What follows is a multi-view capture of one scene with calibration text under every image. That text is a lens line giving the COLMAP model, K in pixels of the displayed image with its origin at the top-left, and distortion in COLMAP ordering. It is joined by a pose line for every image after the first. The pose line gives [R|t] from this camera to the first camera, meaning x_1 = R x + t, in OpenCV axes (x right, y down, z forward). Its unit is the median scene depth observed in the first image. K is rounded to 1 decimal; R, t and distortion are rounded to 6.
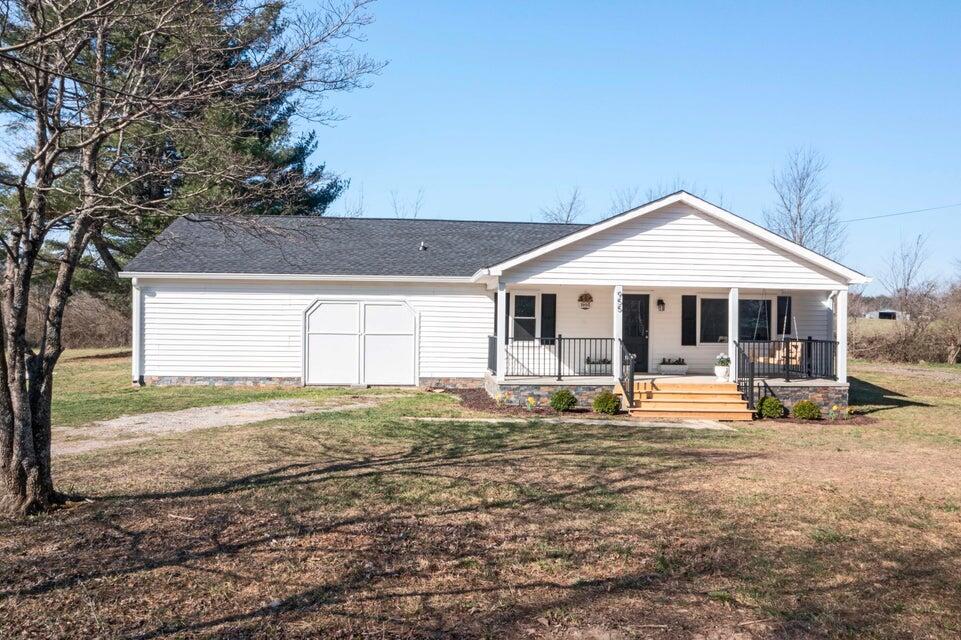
lens RADIAL K [[777.2, 0, 480.6], [0, 777.2, 321.0], [0, 0, 1]] dist [-0.003334, -0.000116]
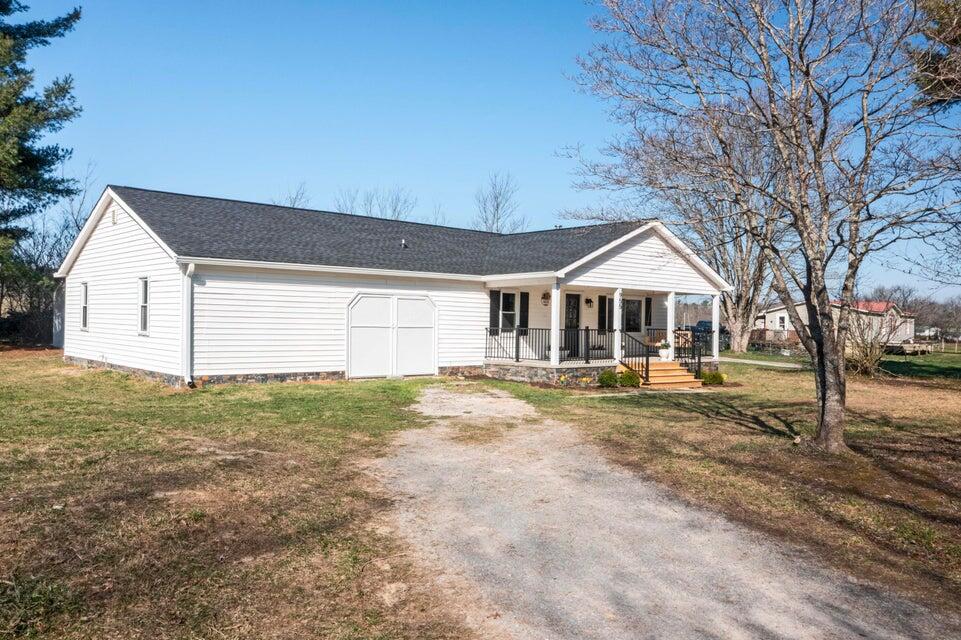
lens RADIAL K [[777.2, 0, 480.8], [0, 777.2, 318.5], [0, 0, 1]] dist [-0.003334, -0.000116]
pose [[0.796534, 0.001667, 0.604591, -0.687333], [-0.004999, 0.999980, 0.003828, 0.000945], [-0.604573, -0.006071, 0.796527, 0.106771]]
